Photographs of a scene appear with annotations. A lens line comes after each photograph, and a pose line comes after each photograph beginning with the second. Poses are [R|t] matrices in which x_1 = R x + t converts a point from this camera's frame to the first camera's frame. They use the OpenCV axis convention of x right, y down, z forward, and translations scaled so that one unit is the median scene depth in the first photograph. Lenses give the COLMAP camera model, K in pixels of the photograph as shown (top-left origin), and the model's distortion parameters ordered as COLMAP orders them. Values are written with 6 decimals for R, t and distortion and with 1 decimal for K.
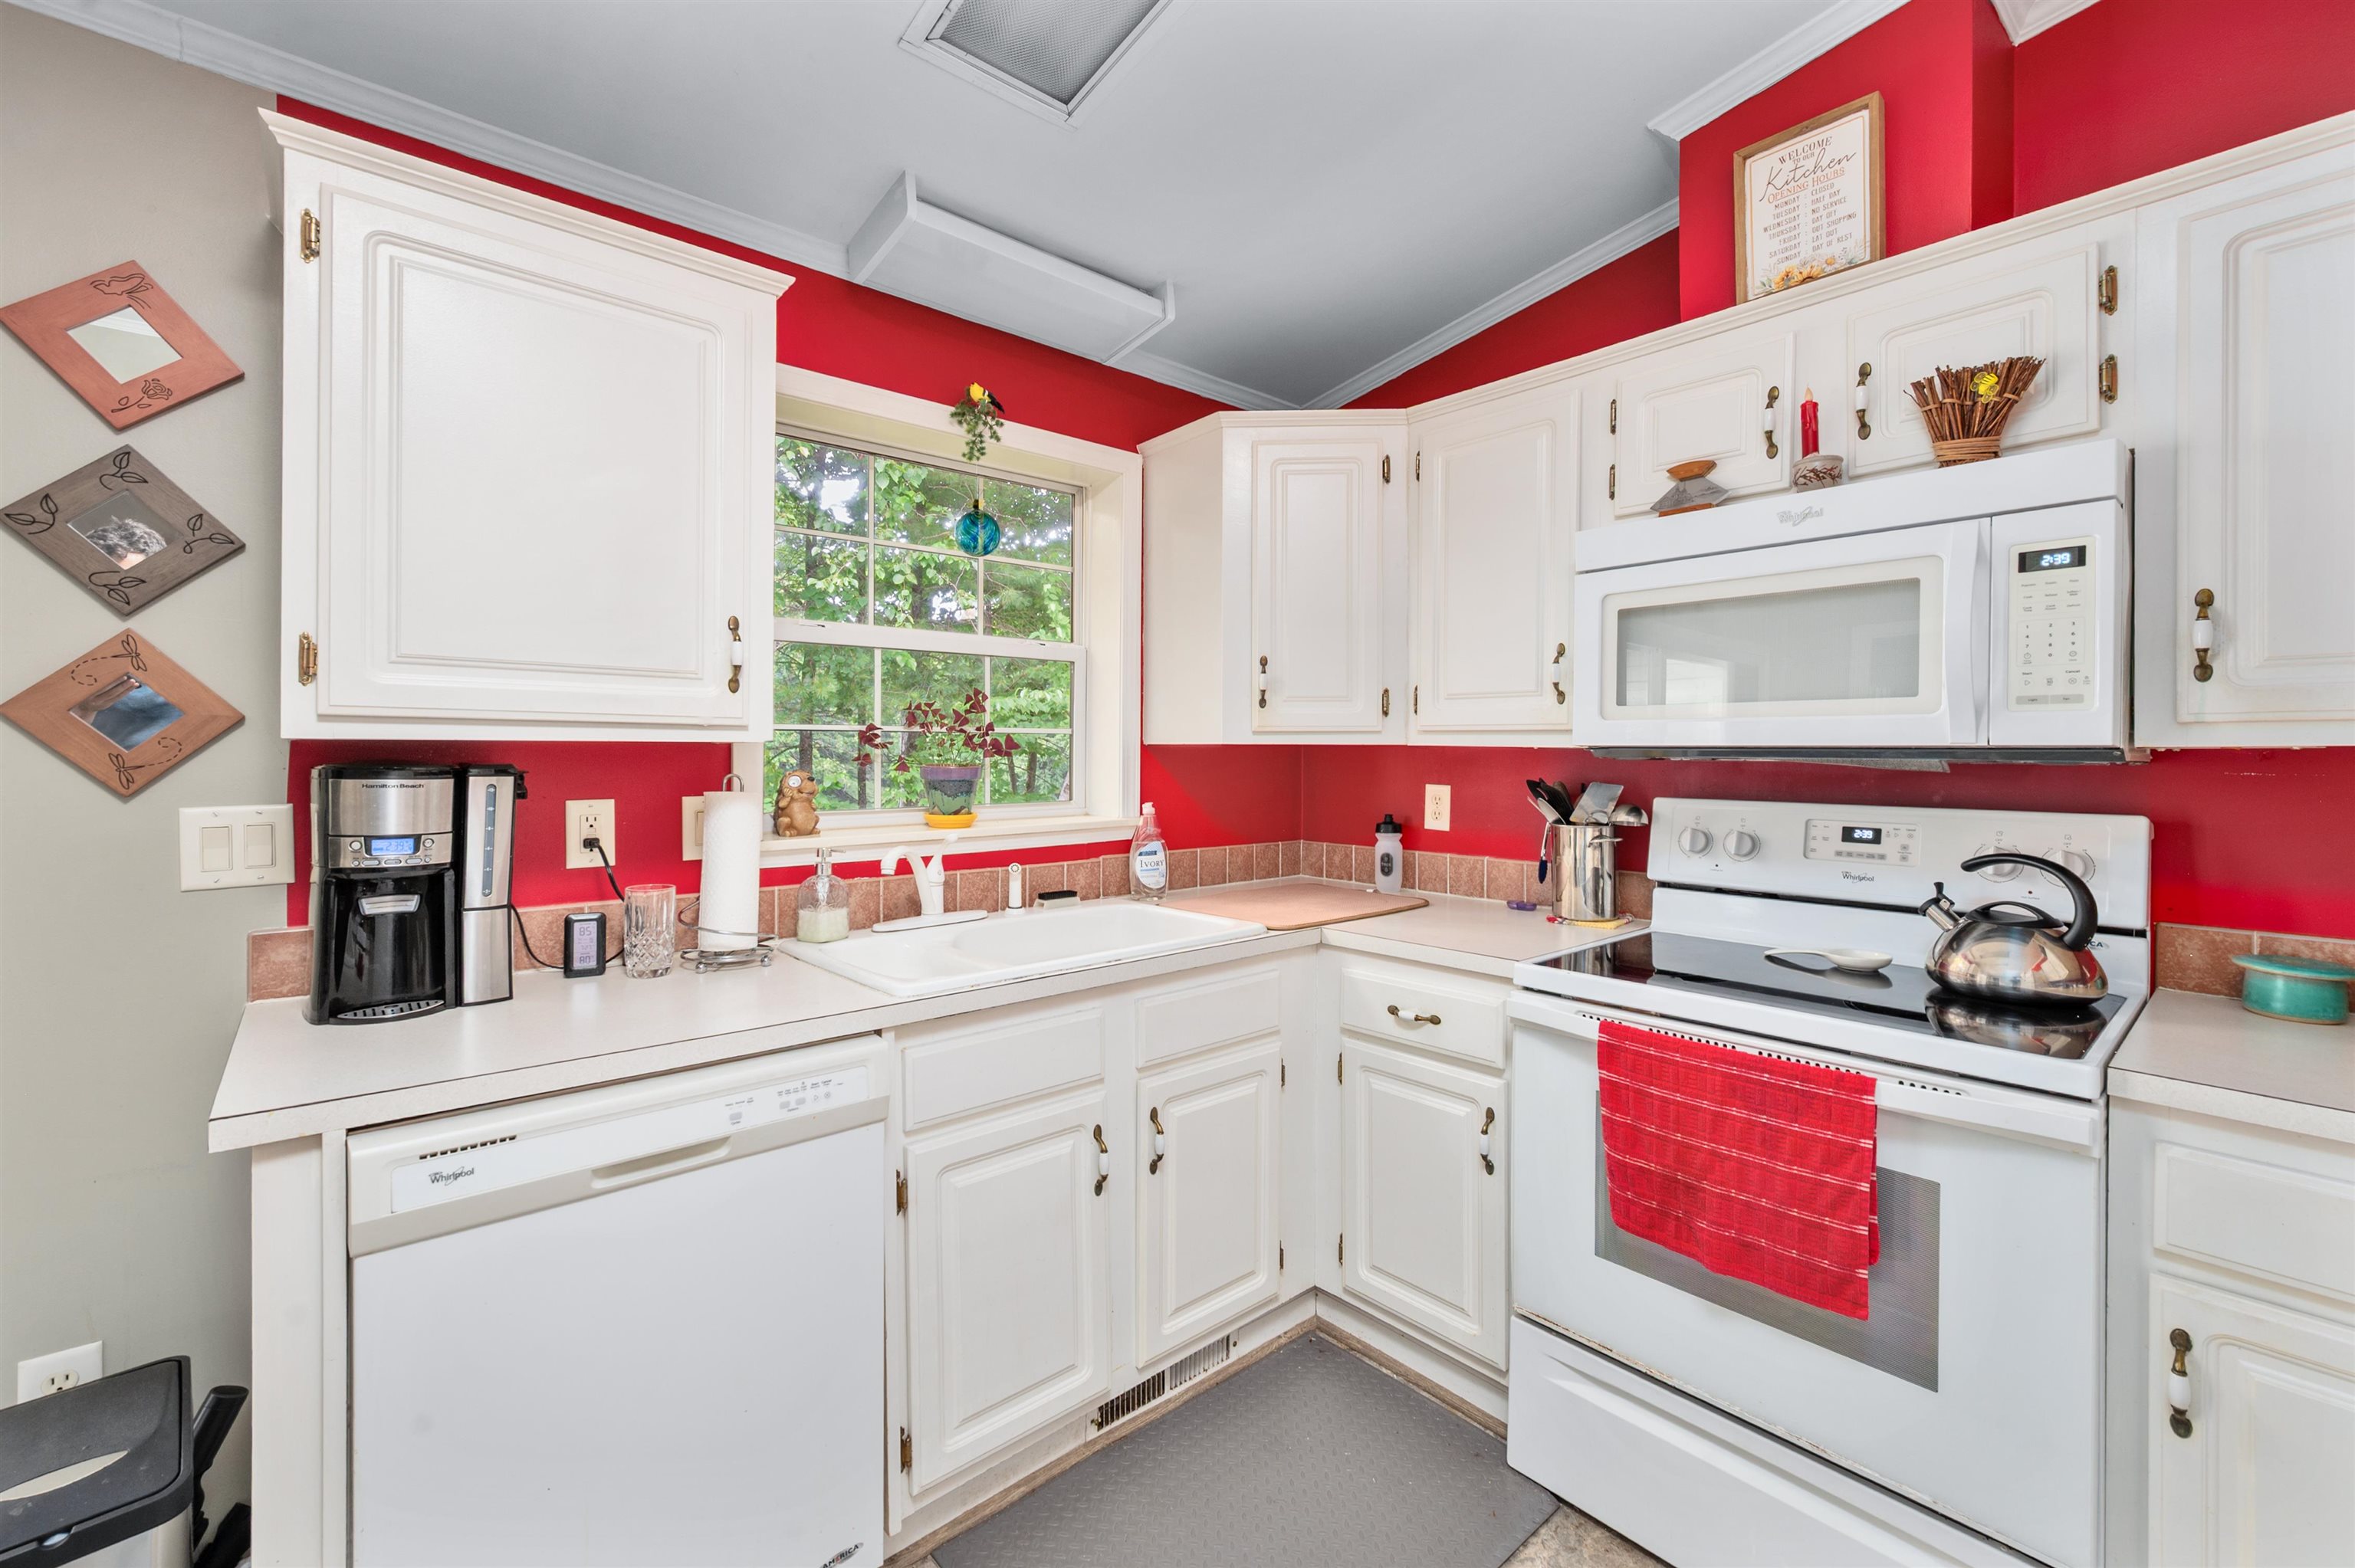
lens RADIAL K [[977.5, 0, 1179.3], [0, 977.5, 758.4], [0, 0, 1]] dist [-0.000126, 0.000317]
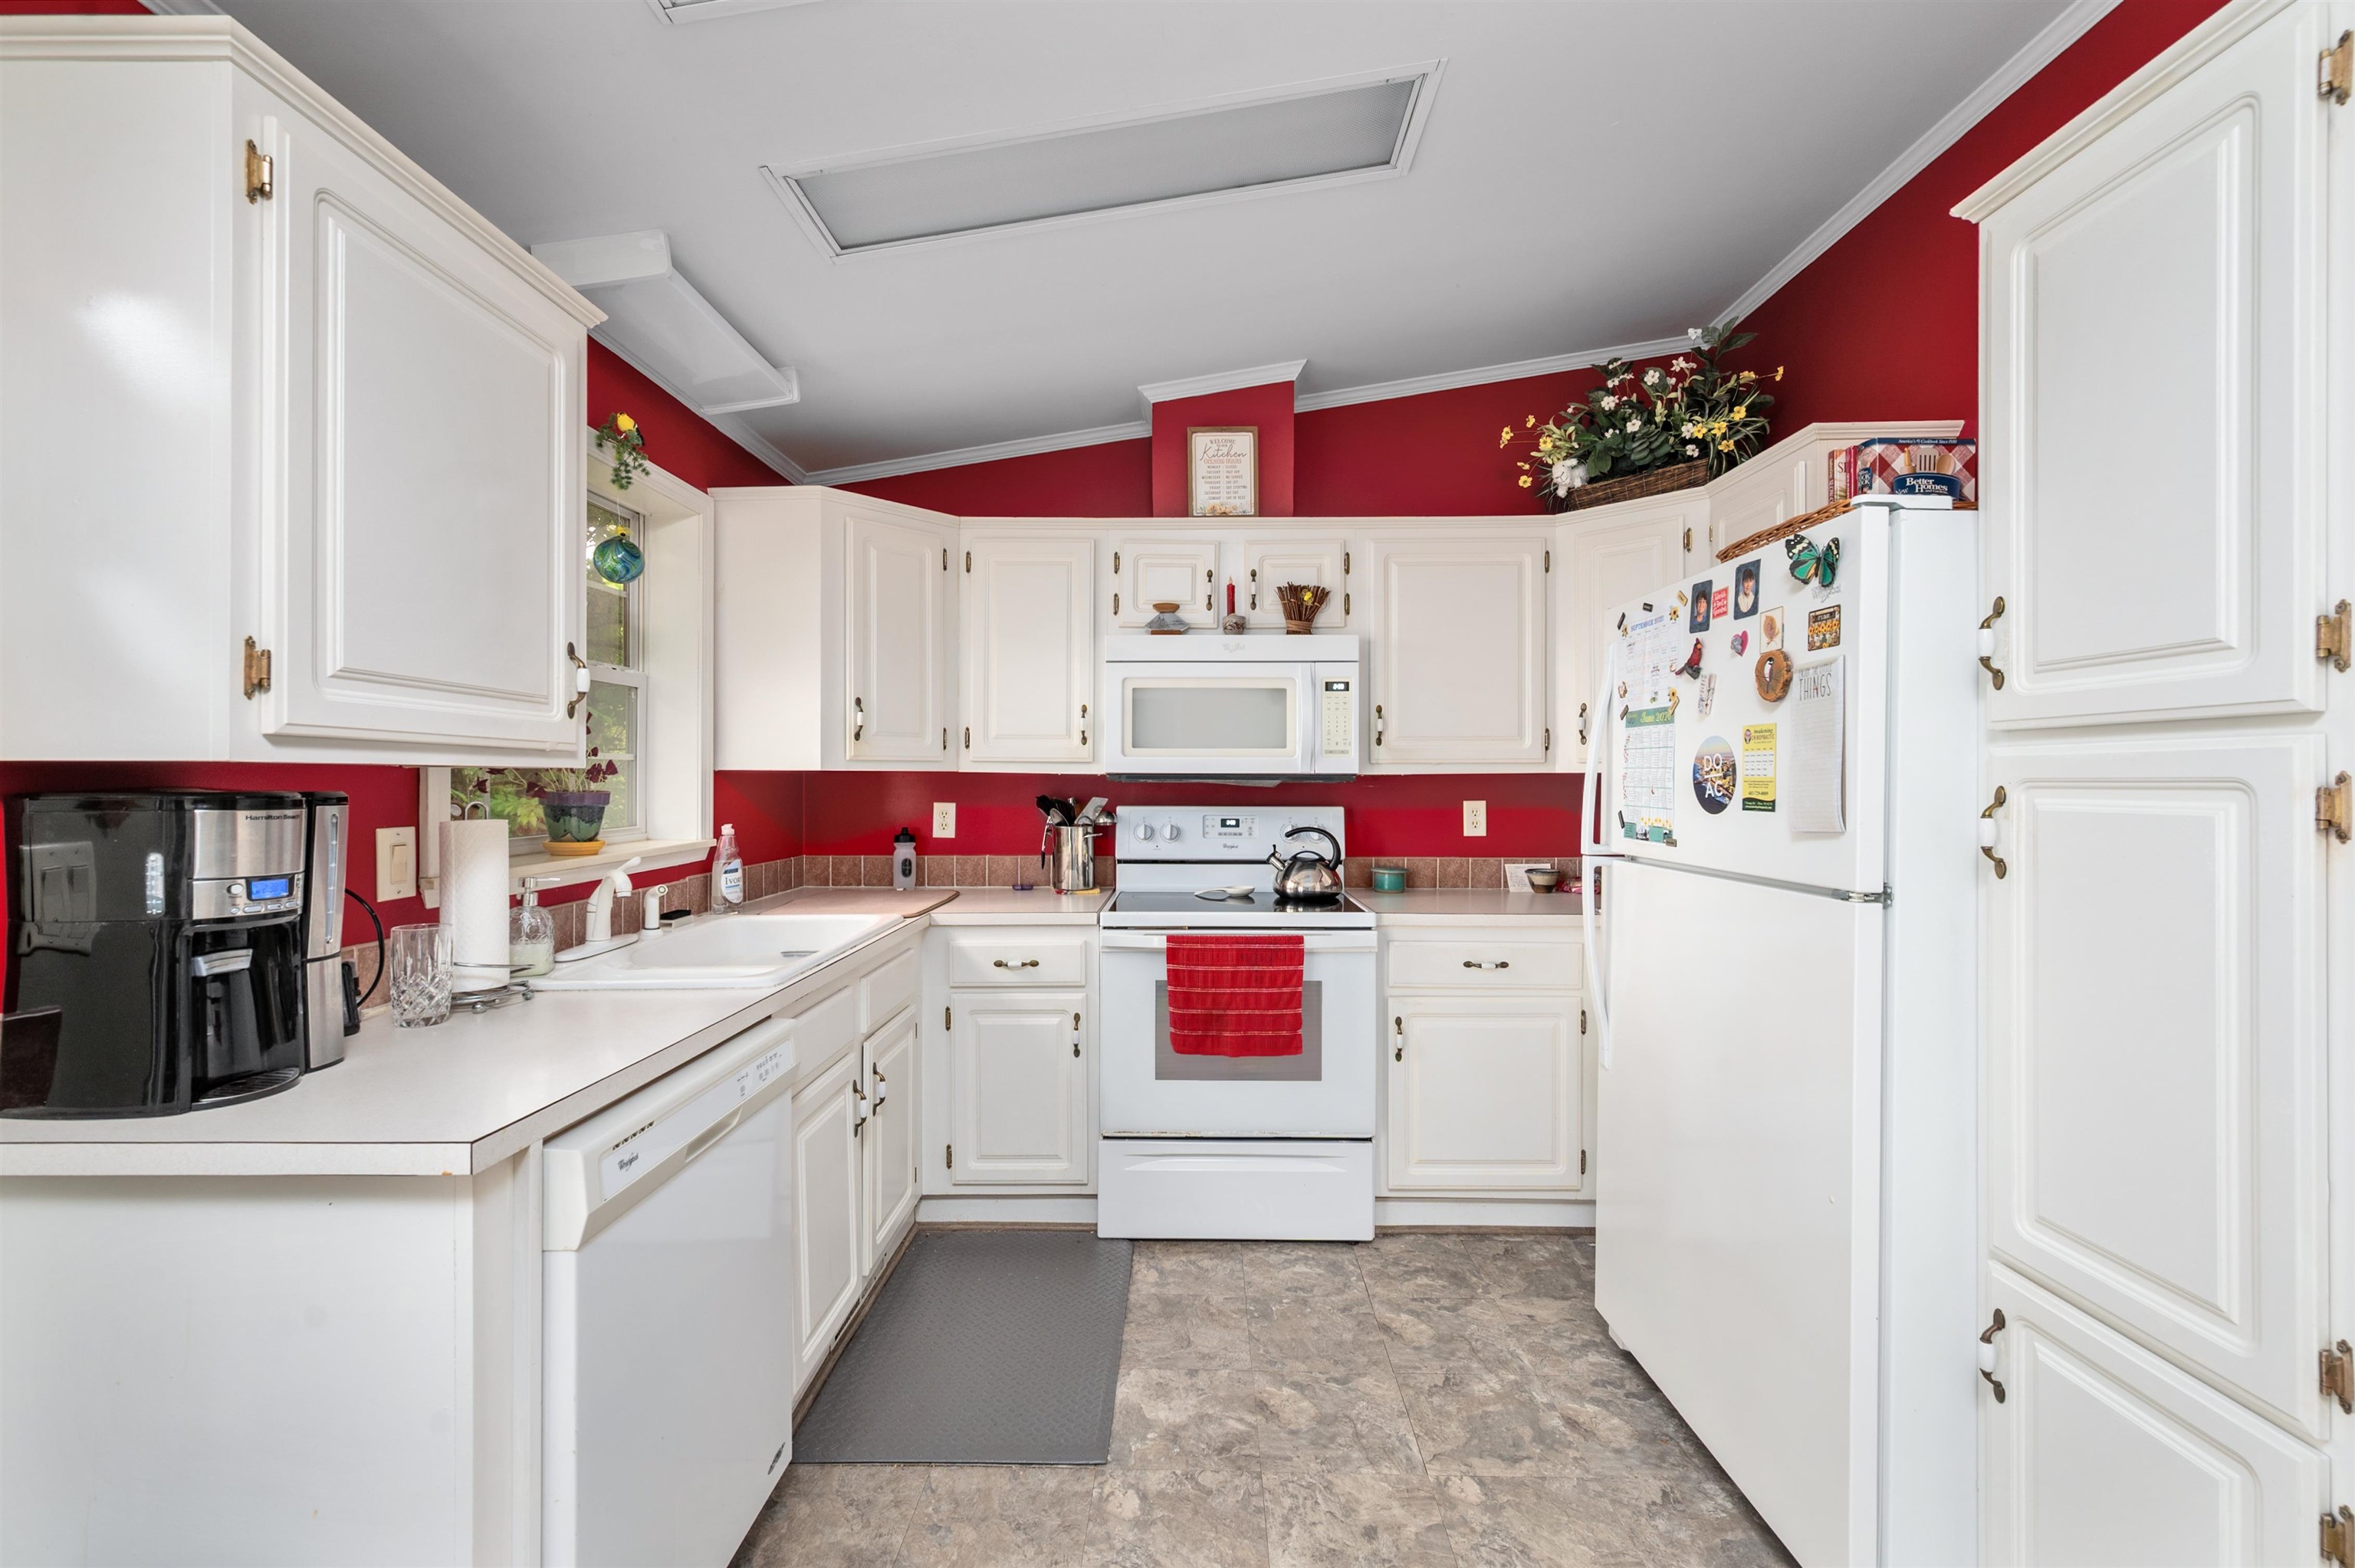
lens RADIAL K [[977.5, 0, 1178.4], [0, 977.5, 783.6], [0, 0, 1]] dist [-0.000126, 0.000317]
pose [[0.664204, -0.006014, 0.747527, -0.740220], [0.005645, 0.999979, 0.003028, -0.000284], [-0.747530, 0.002209, 0.664224, -0.126547]]
